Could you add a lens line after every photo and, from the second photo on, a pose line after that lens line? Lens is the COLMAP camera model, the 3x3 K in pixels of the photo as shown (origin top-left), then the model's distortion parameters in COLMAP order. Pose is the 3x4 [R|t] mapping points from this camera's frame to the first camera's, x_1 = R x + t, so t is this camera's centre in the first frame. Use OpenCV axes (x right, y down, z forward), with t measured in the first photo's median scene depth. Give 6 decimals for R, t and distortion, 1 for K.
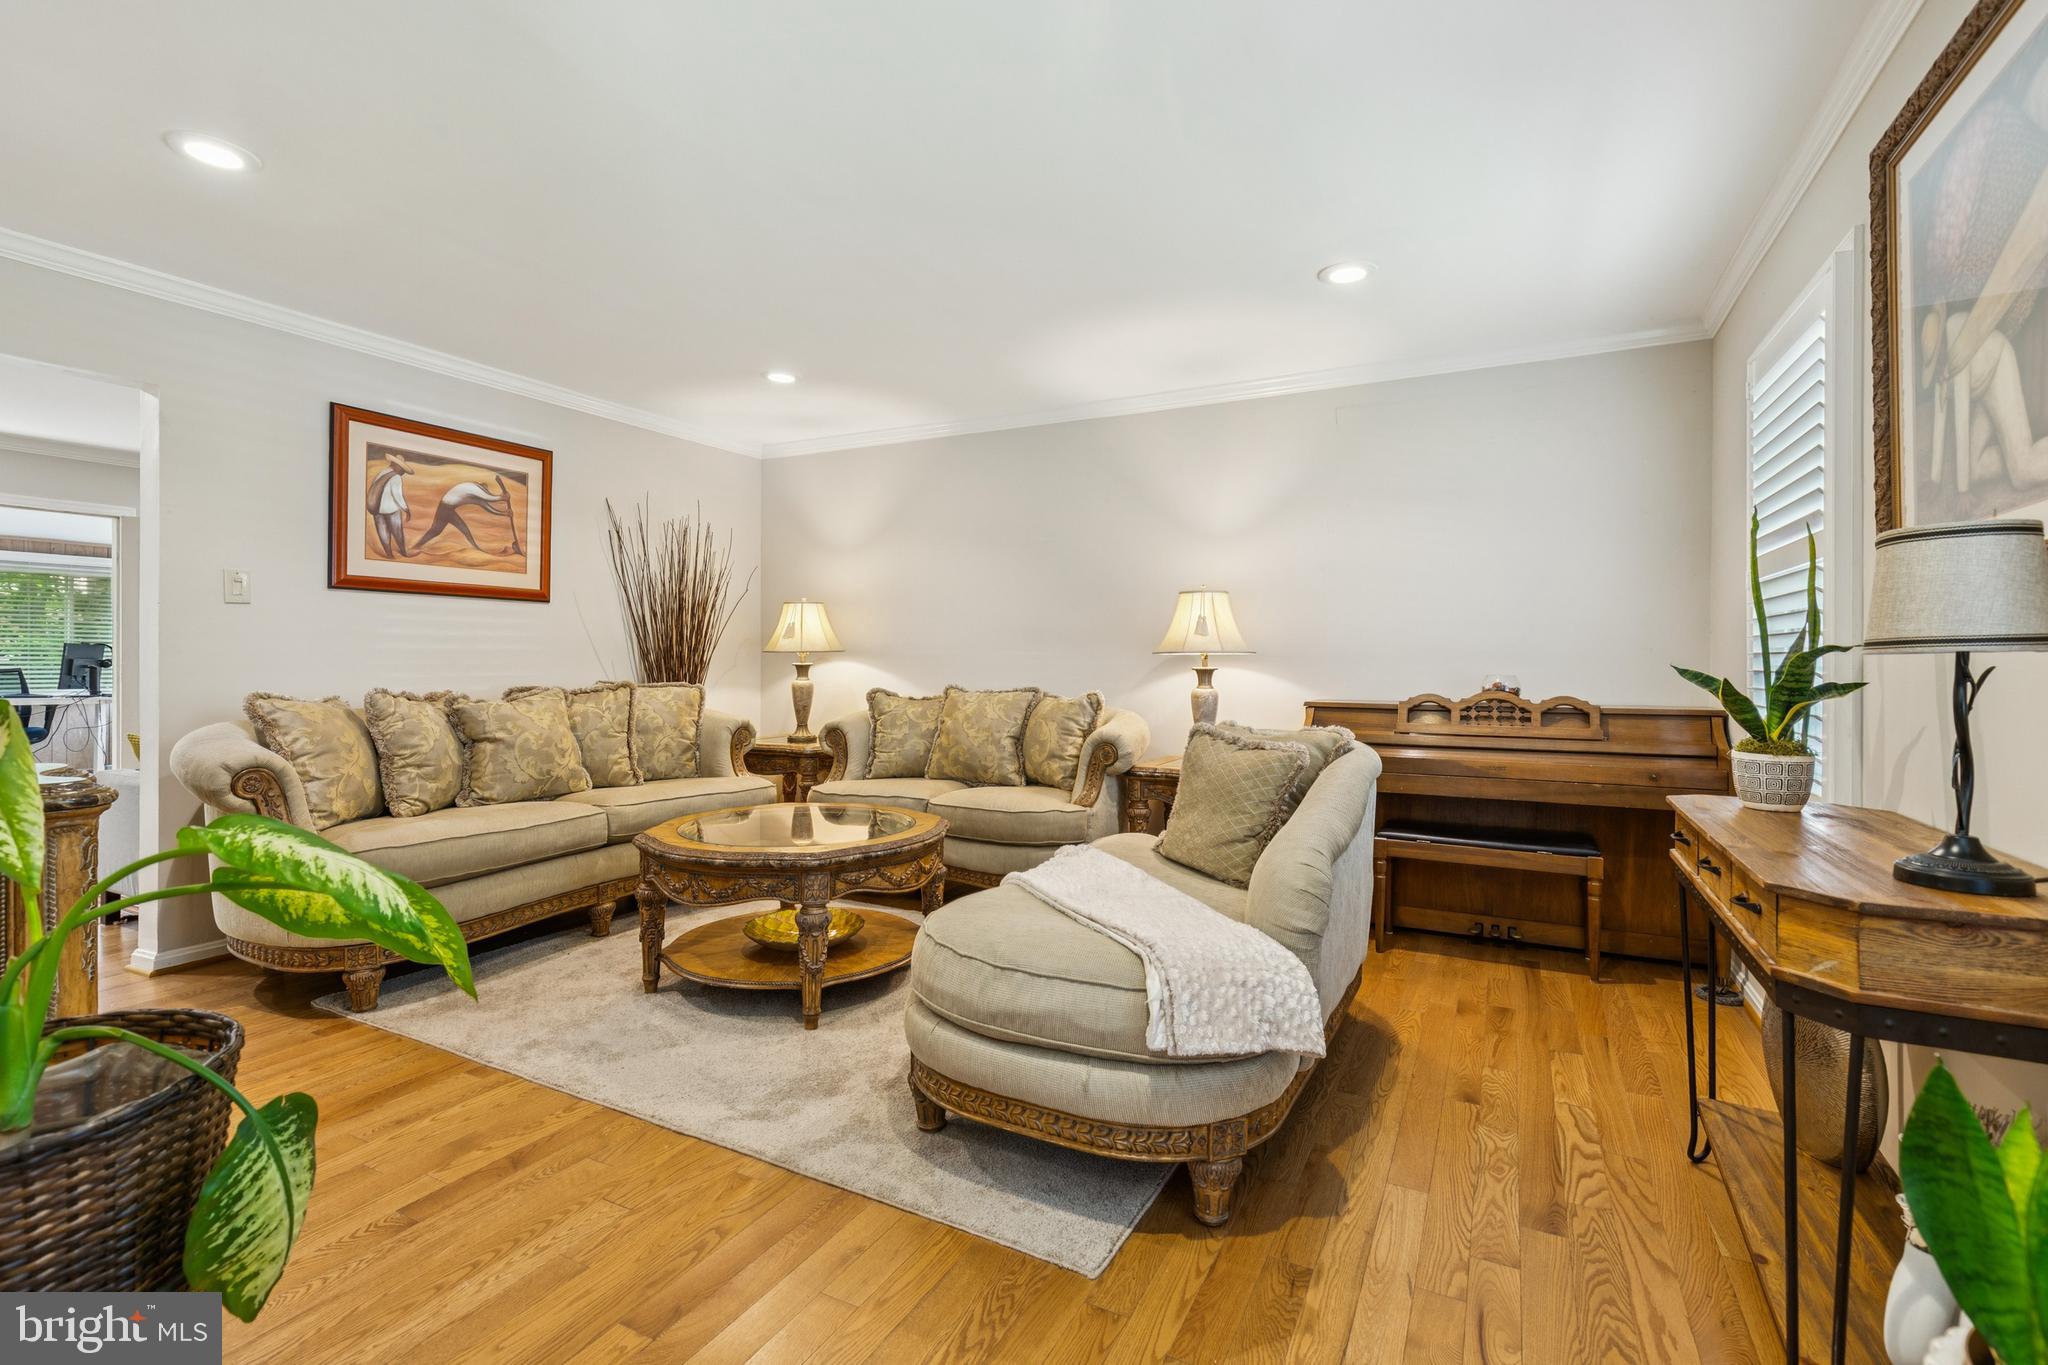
lens RADIAL K [[937.6, 0, 1035.0], [0, 937.6, 662.9], [0, 0, 1]] dist [-0.000337, -0.000003]
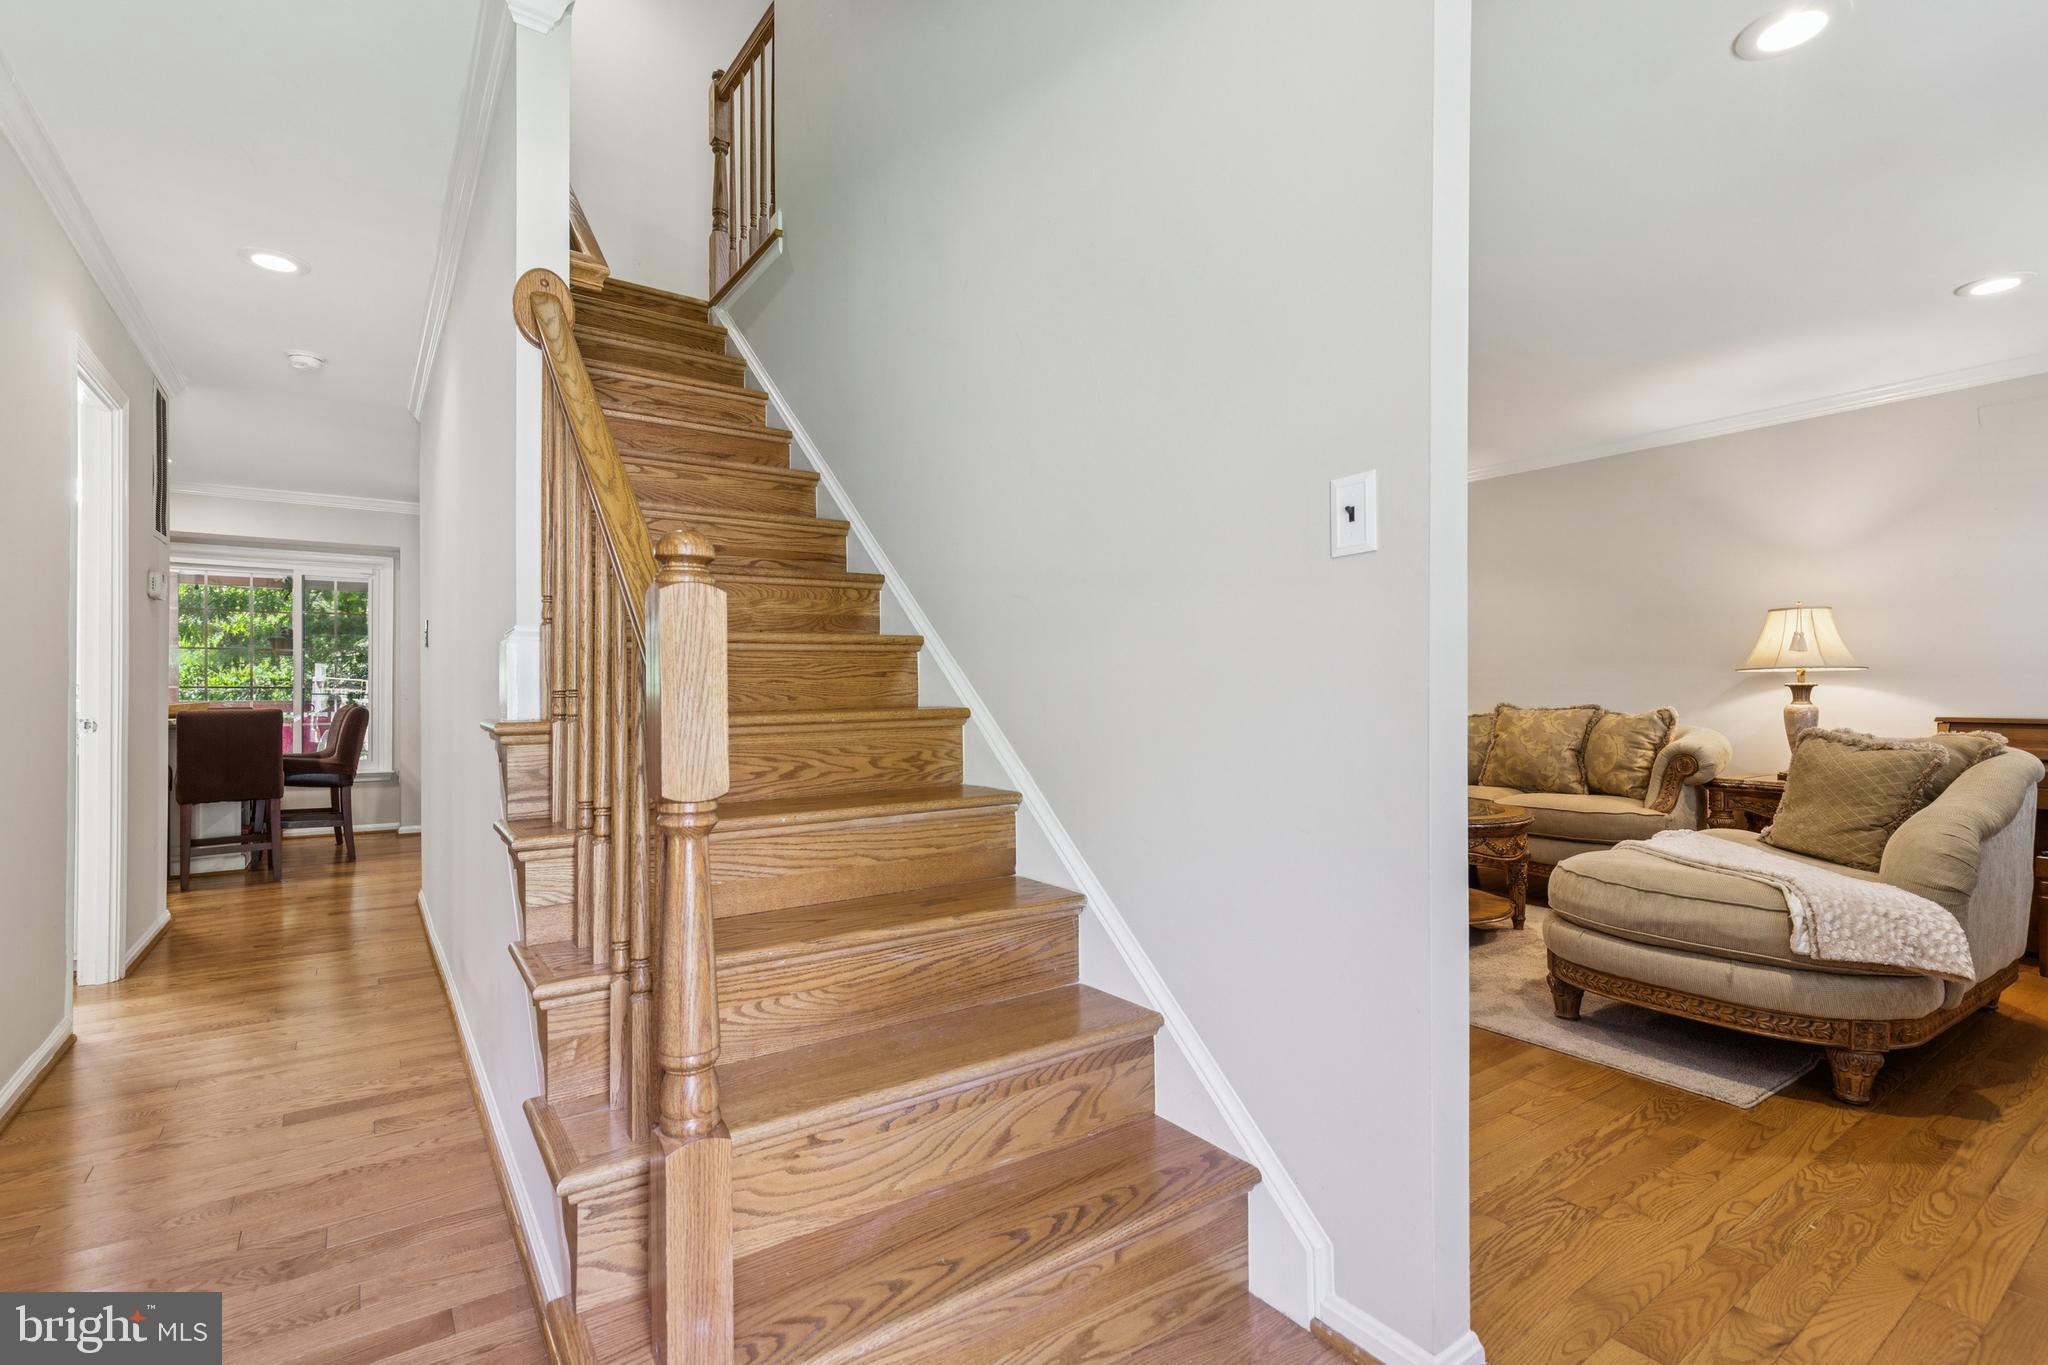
lens RADIAL K [[937.6, 0, 1003.1], [0, 937.6, 695.6], [0, 0, 1]] dist [-0.000337, -0.000003]
pose [[0.881560, -0.001696, -0.472070, -0.155335], [-0.001354, 0.999980, -0.006121, 0.039151], [0.472071, 0.006035, 0.881540, -0.457748]]
